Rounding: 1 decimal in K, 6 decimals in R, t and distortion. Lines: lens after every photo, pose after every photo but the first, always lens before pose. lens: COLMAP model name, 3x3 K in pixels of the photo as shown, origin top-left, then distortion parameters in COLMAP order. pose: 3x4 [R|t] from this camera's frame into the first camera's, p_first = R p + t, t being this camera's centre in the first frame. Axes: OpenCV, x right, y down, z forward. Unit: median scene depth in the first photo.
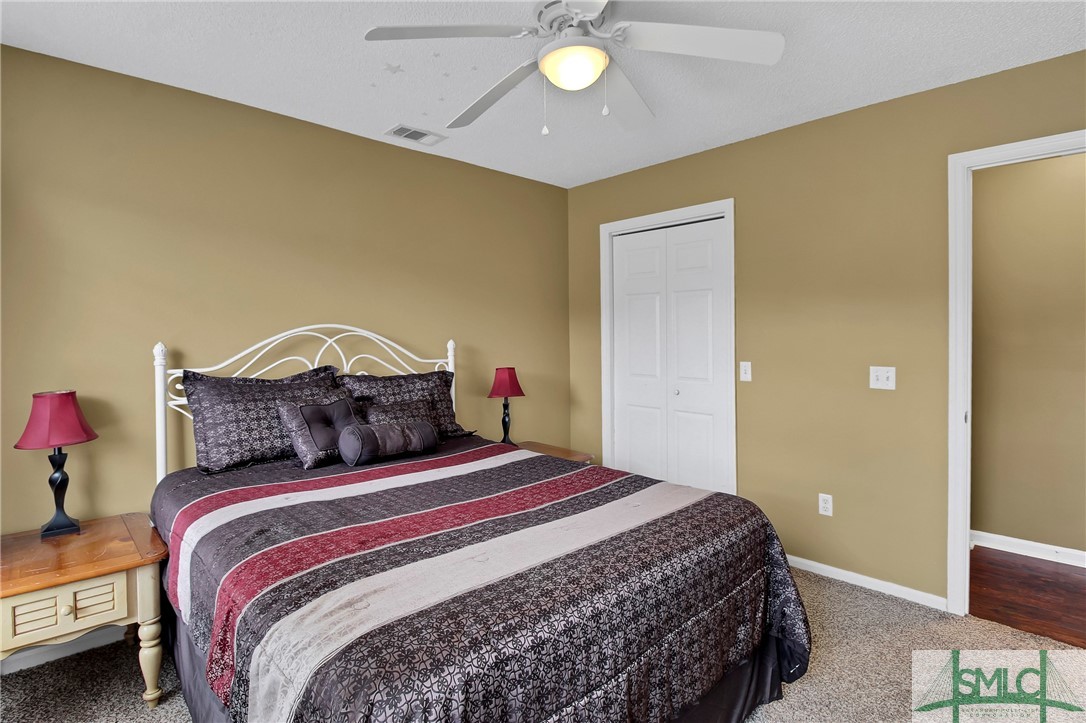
lens RADIAL K [[536.5, 0, 543.5], [0, 536.5, 350.3], [0, 0, 1]] dist [-0.011547, -0.000530]
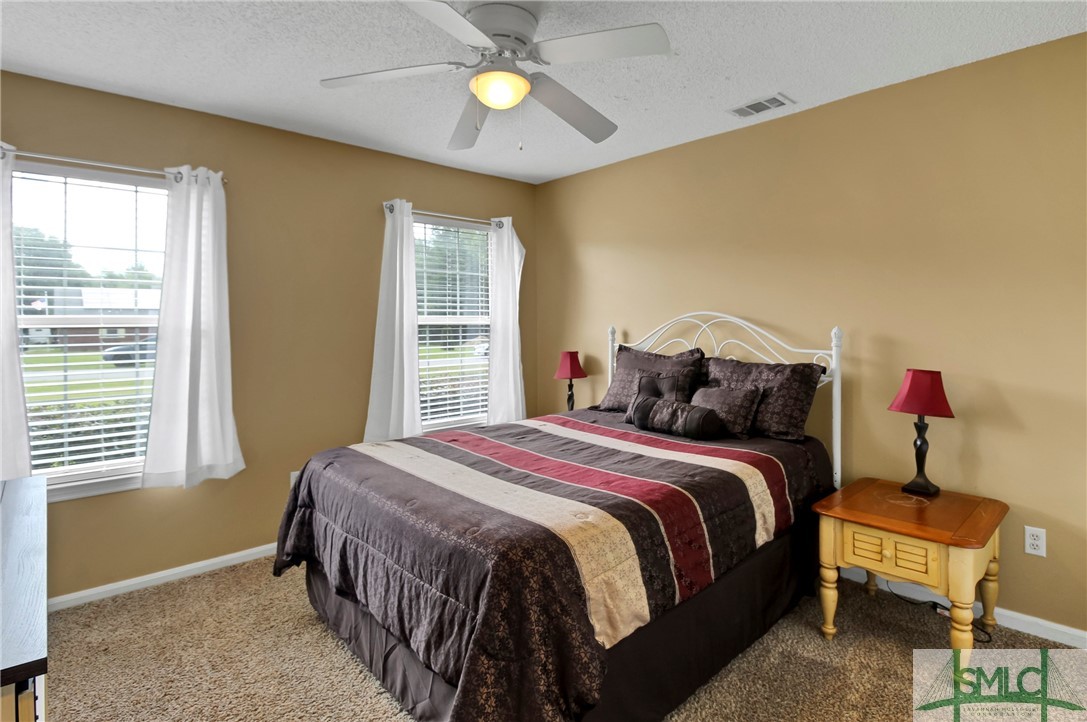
lens RADIAL K [[537.0, 0, 548.5], [0, 537.0, 326.7], [0, 0, 1]] dist [-0.011547, -0.000530]
pose [[-0.005086, 0.014125, -0.999887, 0.630038], [-0.021868, 0.999660, 0.014233, -0.021533], [0.999748, 0.021938, -0.004776, 0.577720]]
